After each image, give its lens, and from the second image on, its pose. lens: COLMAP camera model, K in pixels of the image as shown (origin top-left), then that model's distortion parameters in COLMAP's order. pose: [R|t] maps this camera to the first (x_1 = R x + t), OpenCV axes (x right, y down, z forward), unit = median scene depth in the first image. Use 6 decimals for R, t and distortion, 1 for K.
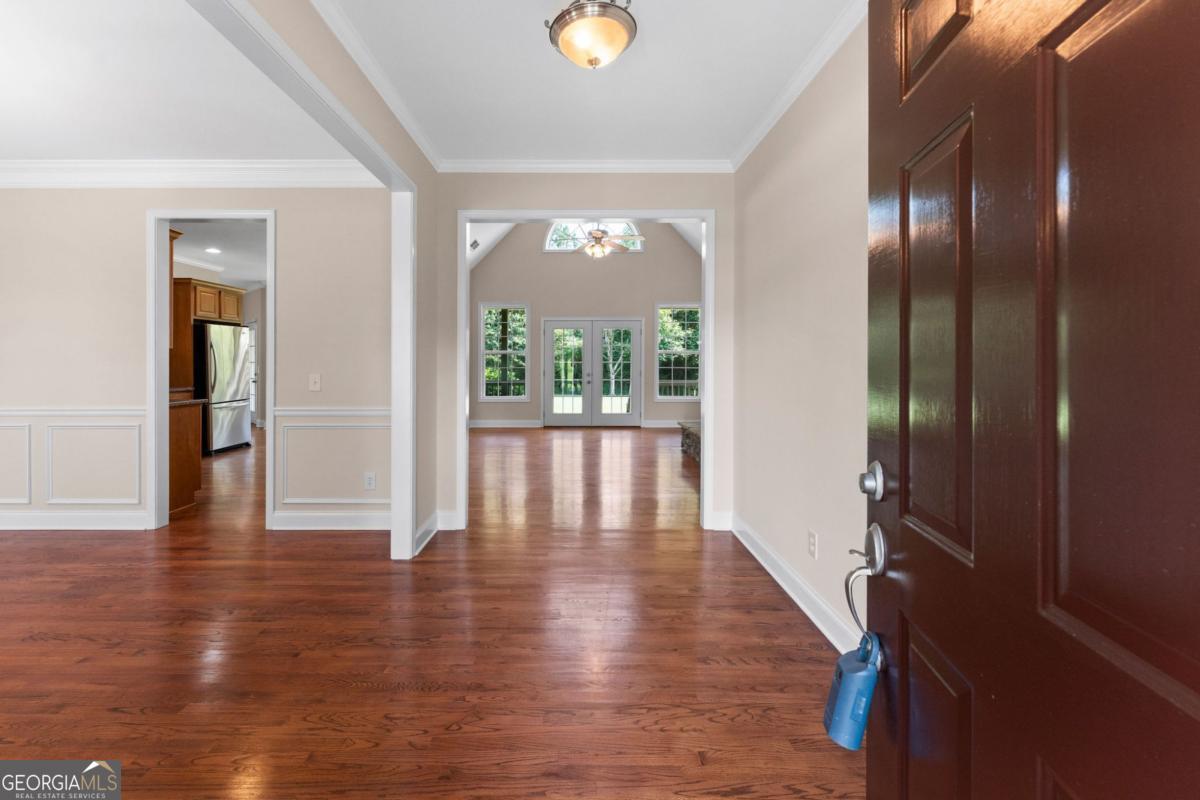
lens RADIAL K [[485.6, 0, 589.2], [0, 485.6, 361.4], [0, 0, 1]] dist [0.002781, -0.000087]
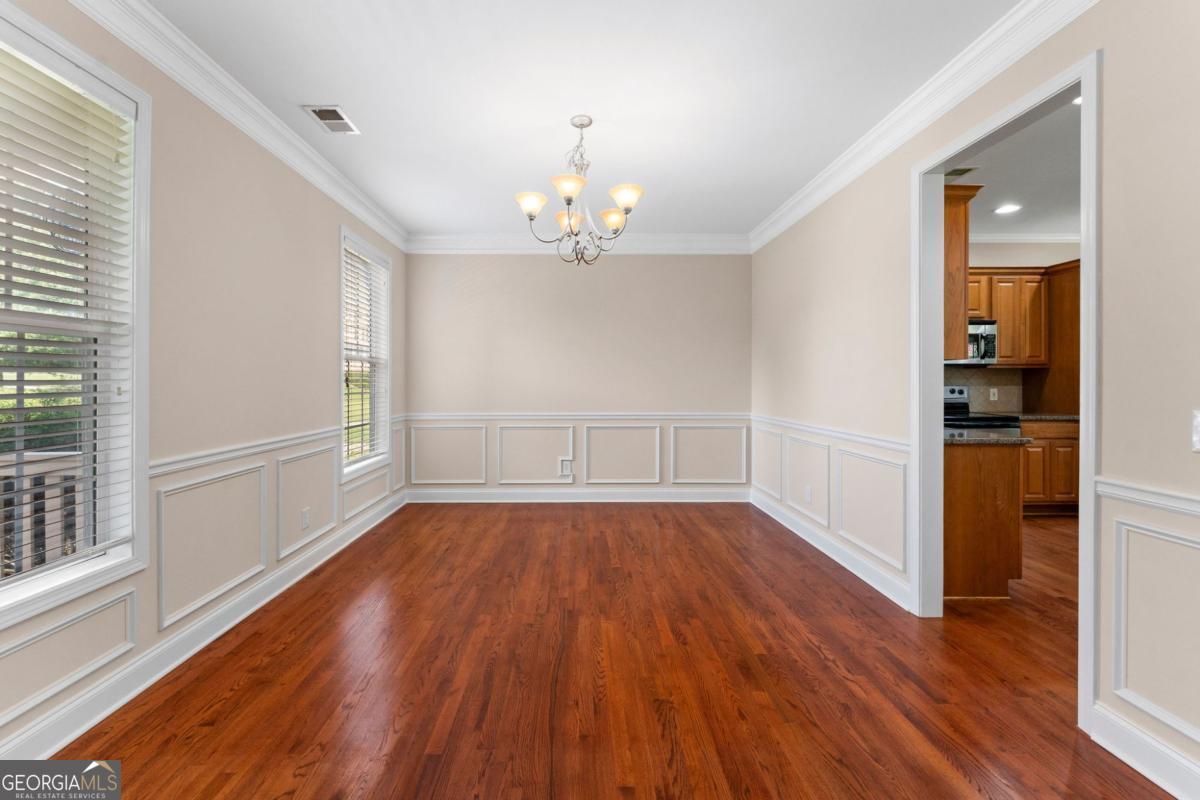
lens RADIAL K [[485.6, 0, 576.5], [0, 485.6, 381.5], [0, 0, 1]] dist [0.002781, -0.000087]
pose [[-0.027112, -0.001959, -0.999630, -0.065391], [0.003997, 0.999990, -0.002068, 0.001649], [0.999624, -0.004051, -0.027104, 0.196636]]
